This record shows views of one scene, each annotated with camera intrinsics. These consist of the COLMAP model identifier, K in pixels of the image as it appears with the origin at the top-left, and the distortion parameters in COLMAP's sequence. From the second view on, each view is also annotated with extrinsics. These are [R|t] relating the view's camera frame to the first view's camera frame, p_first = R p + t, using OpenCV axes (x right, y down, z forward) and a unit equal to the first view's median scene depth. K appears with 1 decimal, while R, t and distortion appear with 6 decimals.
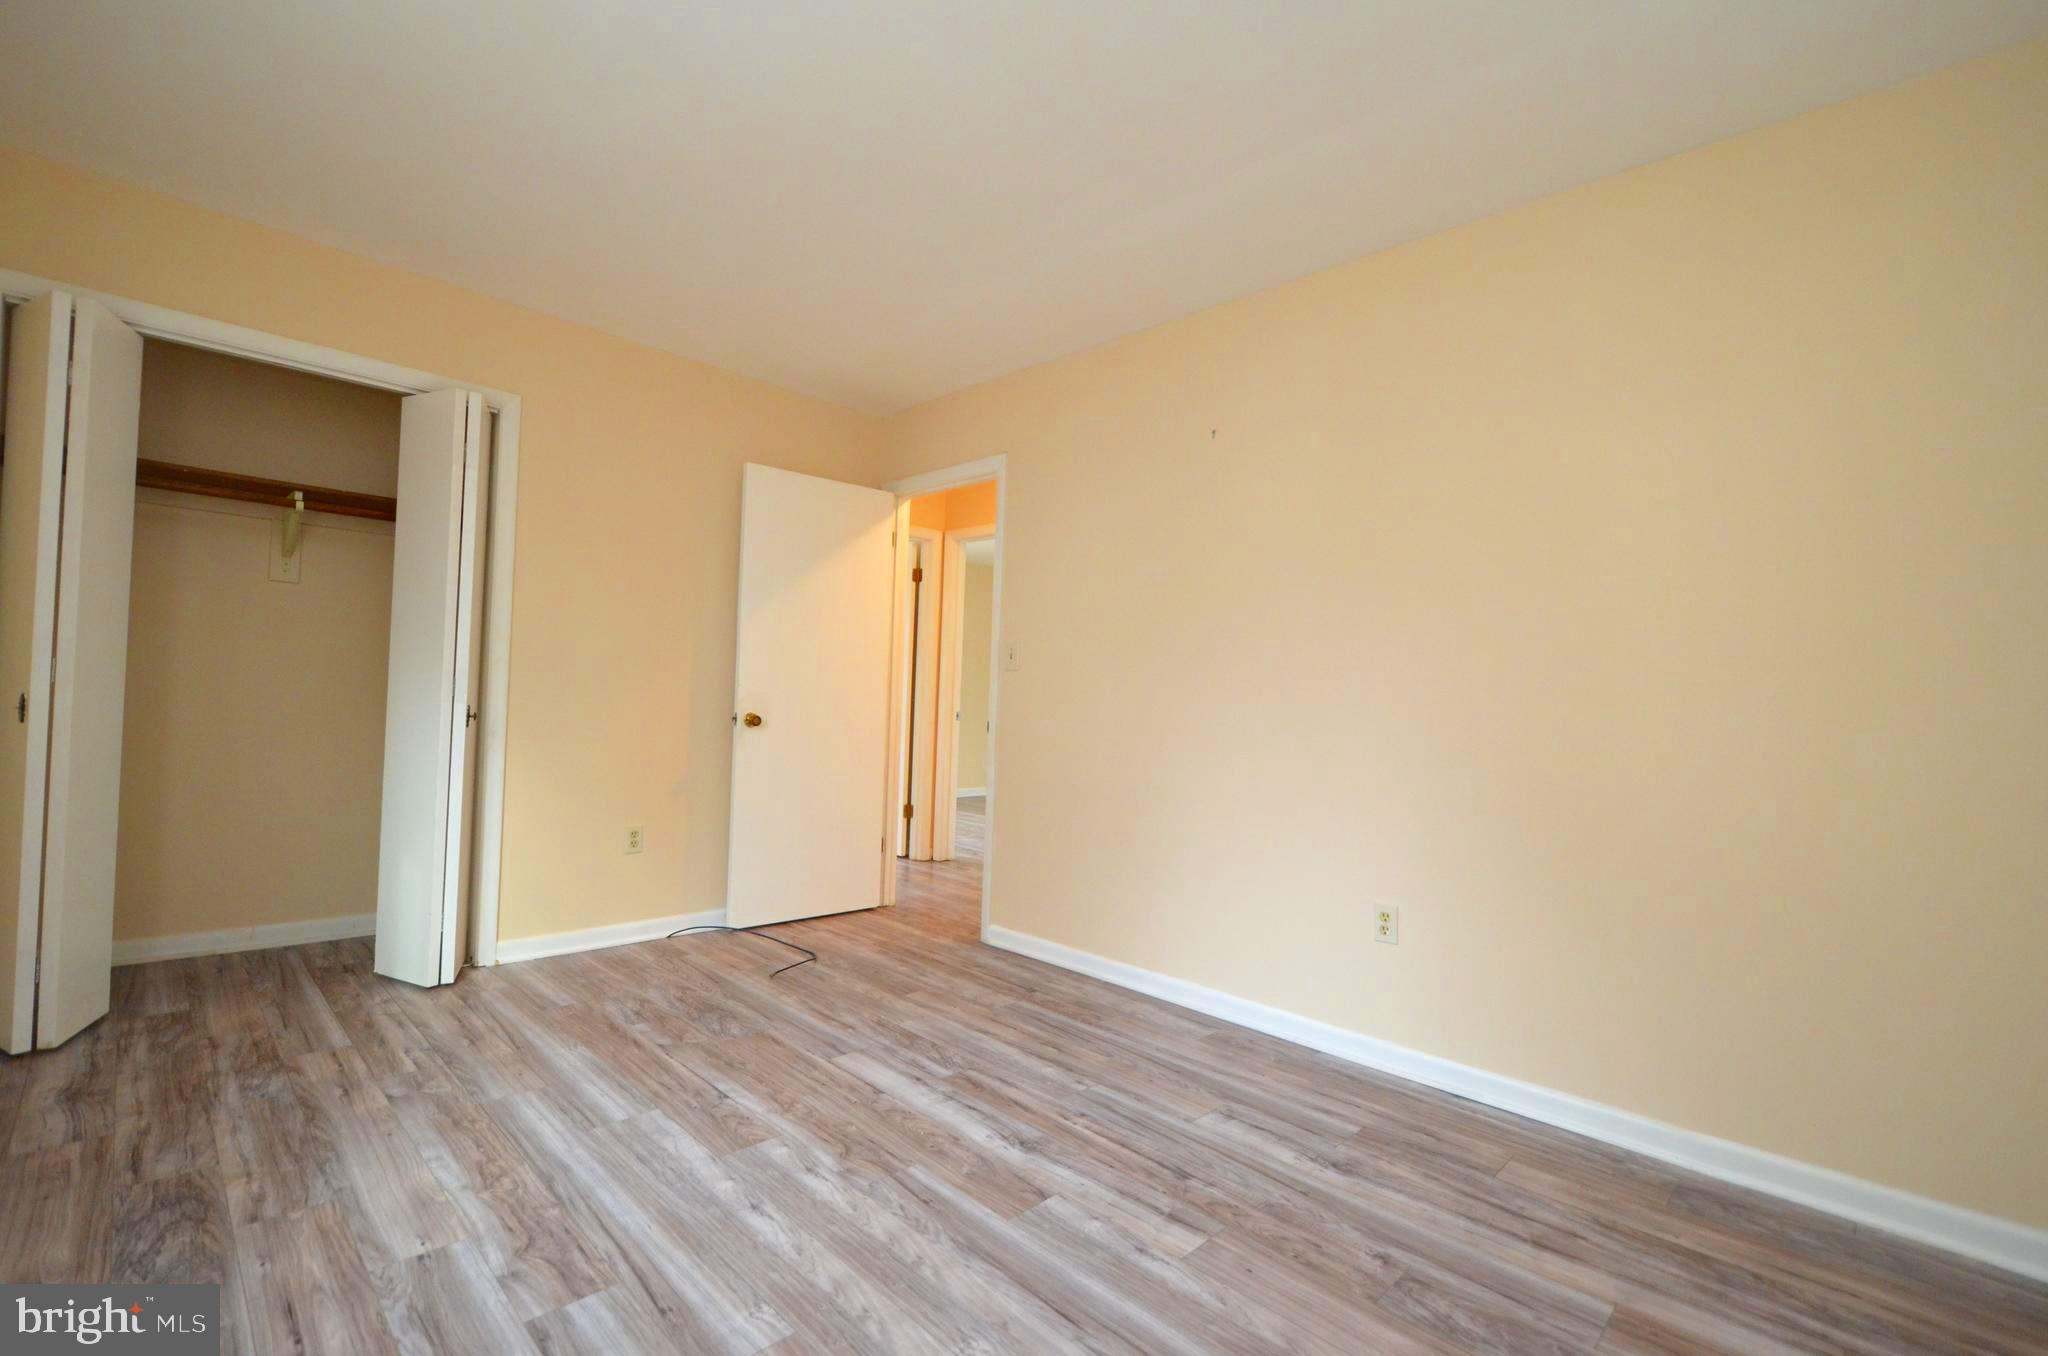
lens RADIAL K [[880.8, 0, 1024.0], [0, 880.8, 678.0], [0, 0, 1]] dist [-0.002173, 0.000474]
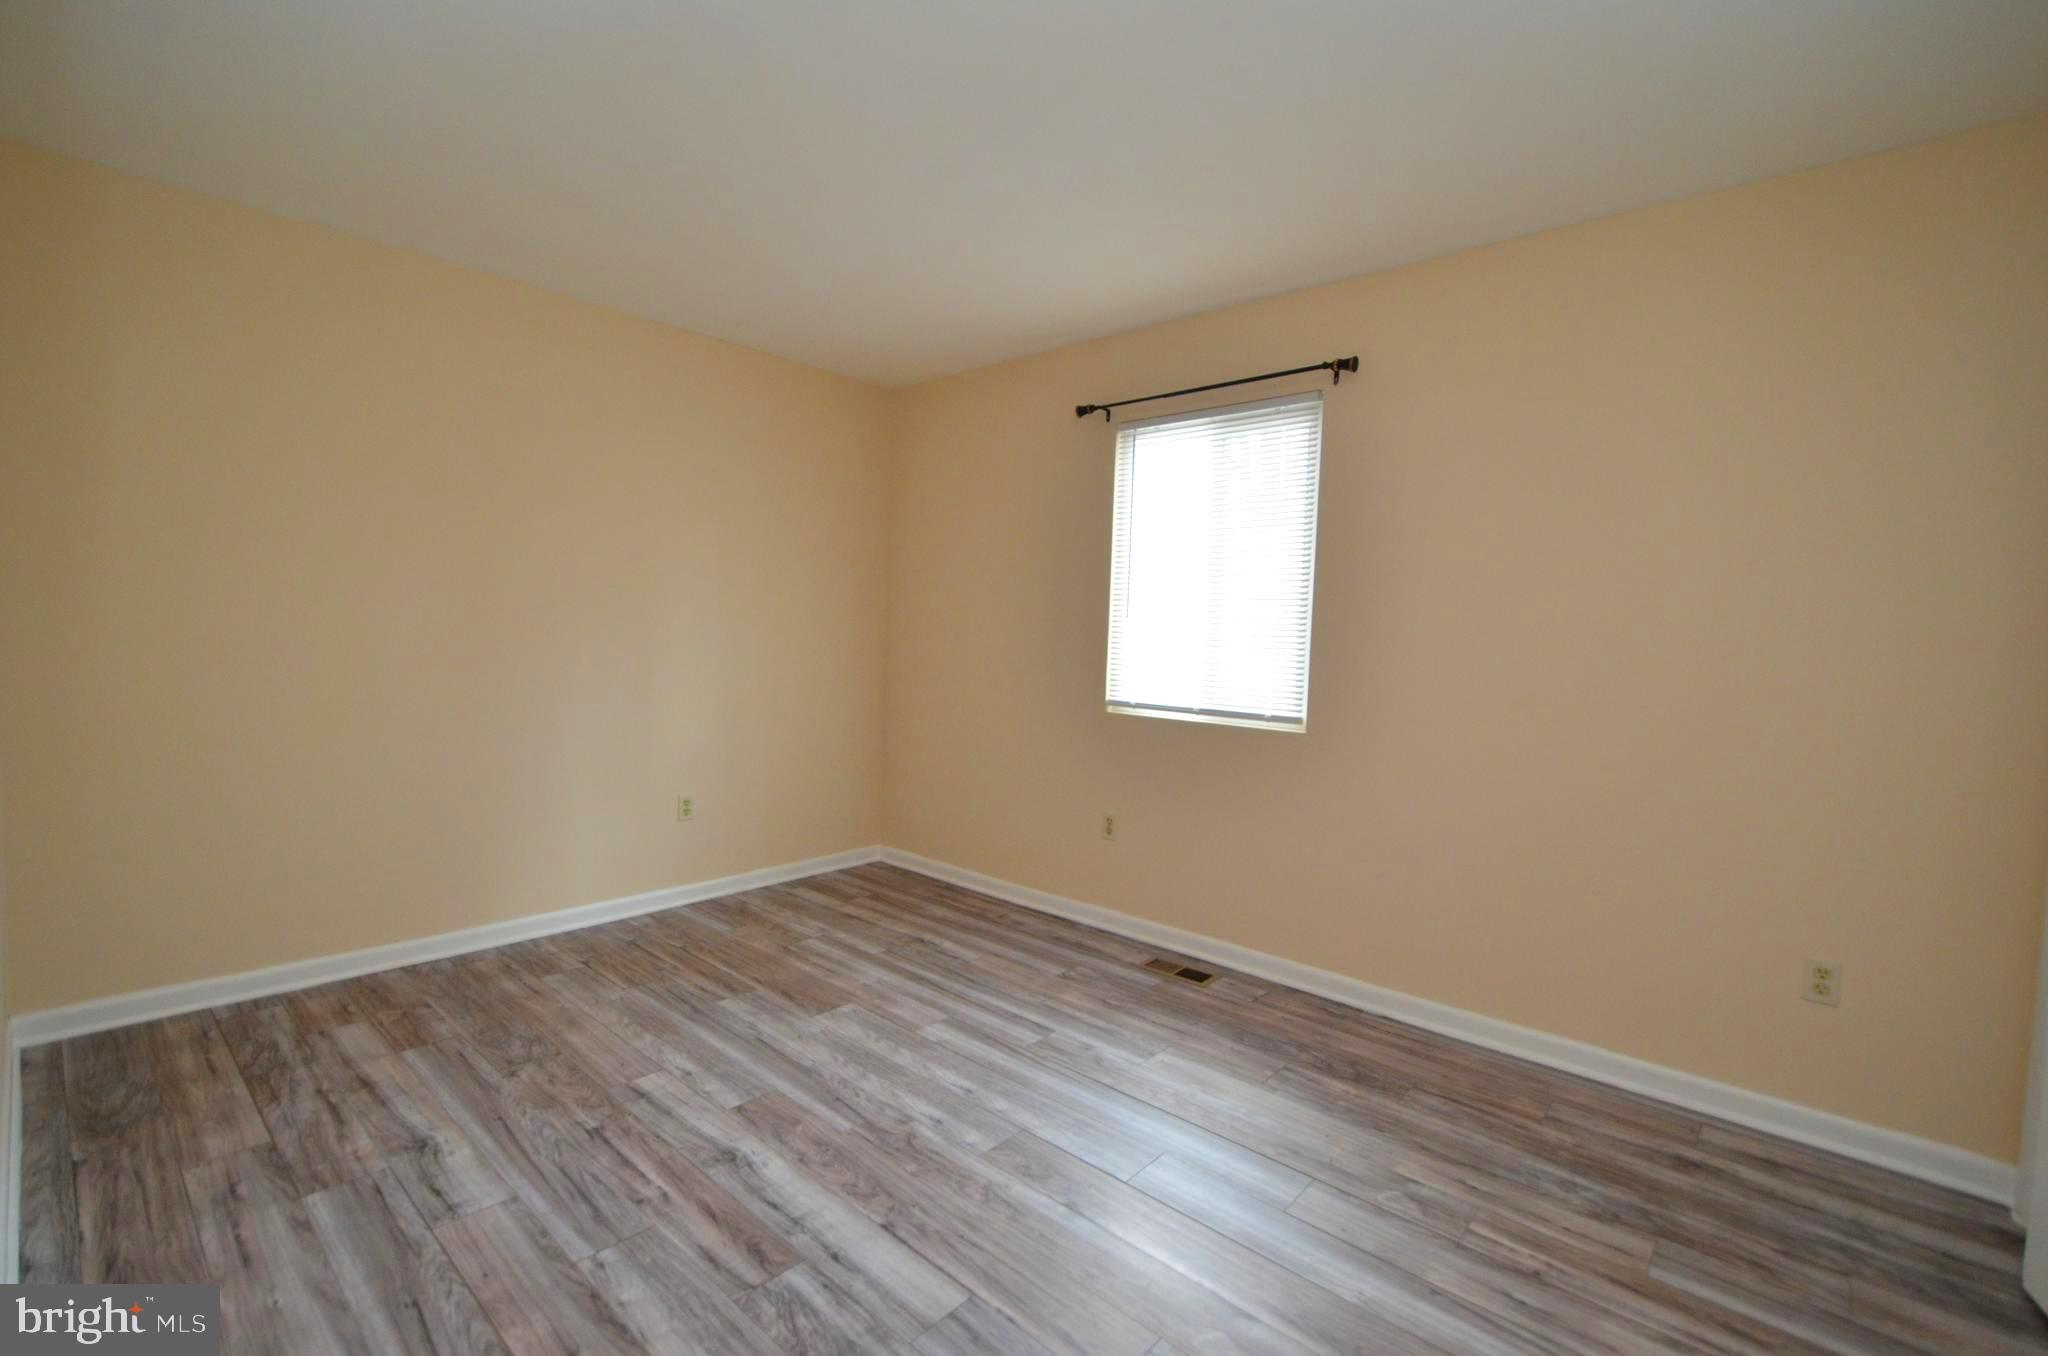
lens RADIAL K [[880.8, 0, 1024.0], [0, 880.8, 678.0], [0, 0, 1]] dist [-0.002173, 0.000474]
pose [[-0.996233, -0.067089, -0.054948, -0.244836], [-0.068370, 0.997423, 0.021767, -0.050202], [0.053346, 0.025441, -0.998252, 2.070046]]
